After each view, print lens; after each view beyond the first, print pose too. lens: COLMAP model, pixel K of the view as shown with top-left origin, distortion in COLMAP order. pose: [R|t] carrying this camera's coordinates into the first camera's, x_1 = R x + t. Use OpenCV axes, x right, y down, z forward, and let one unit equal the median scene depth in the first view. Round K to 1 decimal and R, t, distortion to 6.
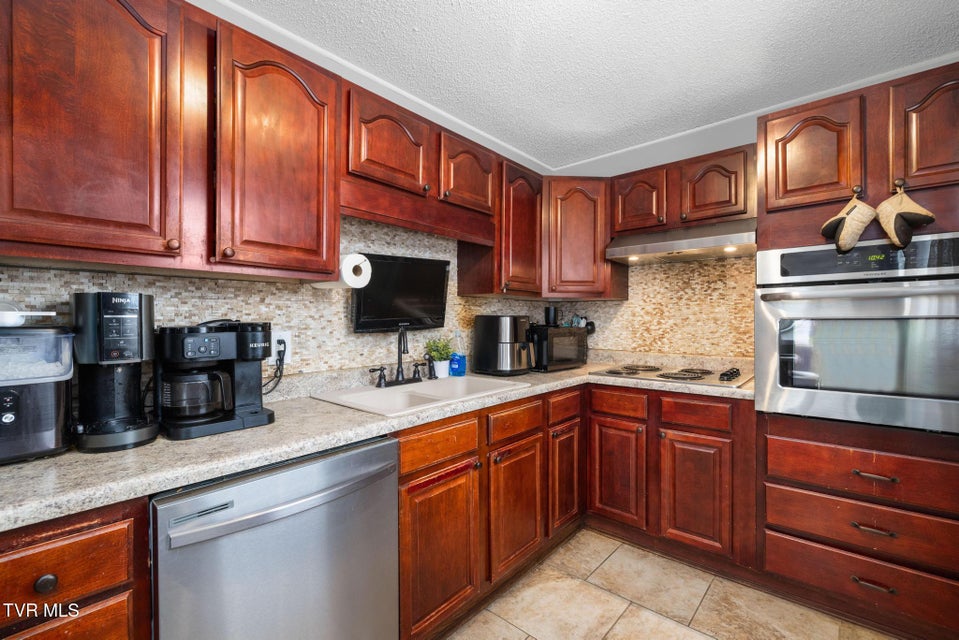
lens RADIAL K [[412.8, 0, 483.6], [0, 412.8, 320.9], [0, 0, 1]] dist [-0.001827, -0.000259]
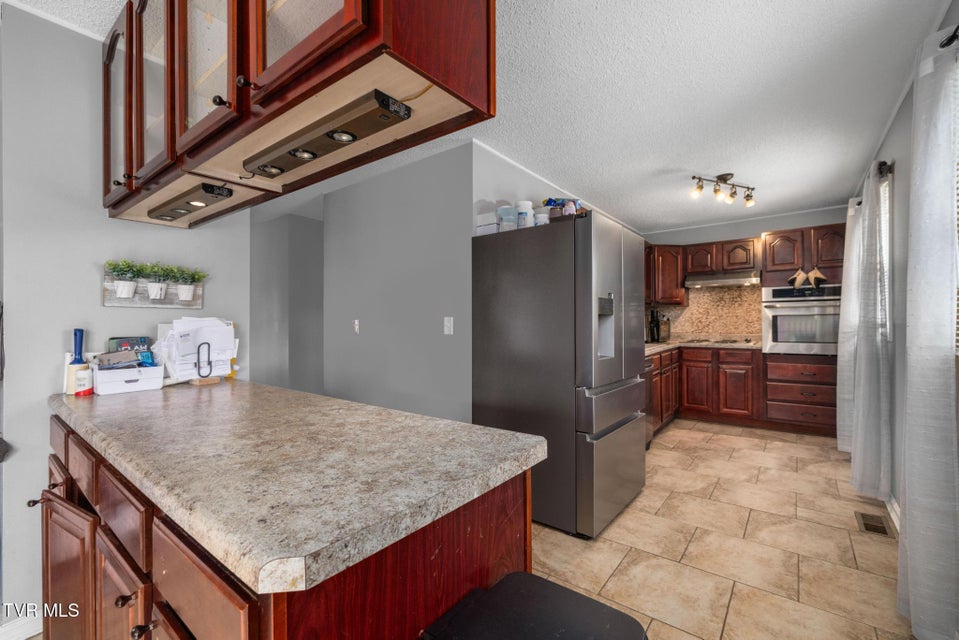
lens RADIAL K [[412.8, 0, 473.9], [0, 412.8, 319.8], [0, 0, 1]] dist [-0.001827, -0.000259]
pose [[0.998134, -0.006525, 0.060709, -1.125292], [0.006872, 0.999961, -0.005511, 0.022179], [-0.060671, 0.005918, 0.998140, -1.259324]]
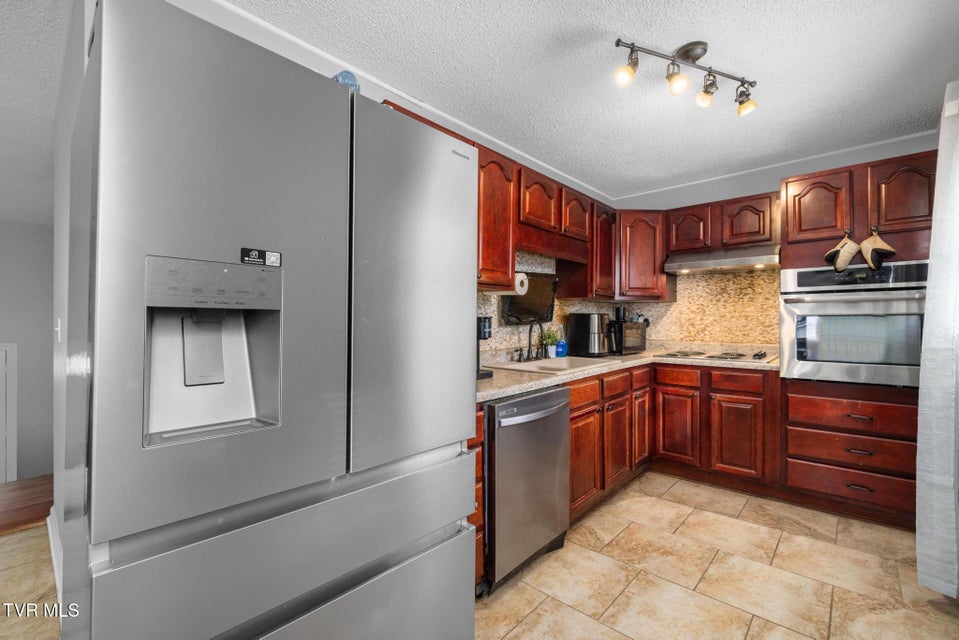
lens RADIAL K [[412.8, 0, 481.4], [0, 412.8, 318.1], [0, 0, 1]] dist [-0.001827, -0.000259]
pose [[0.999915, 0.000772, -0.012994, -0.368799], [-0.000852, 0.999980, -0.006205, 0.013949], [0.012988, 0.006215, 0.999896, -0.462806]]
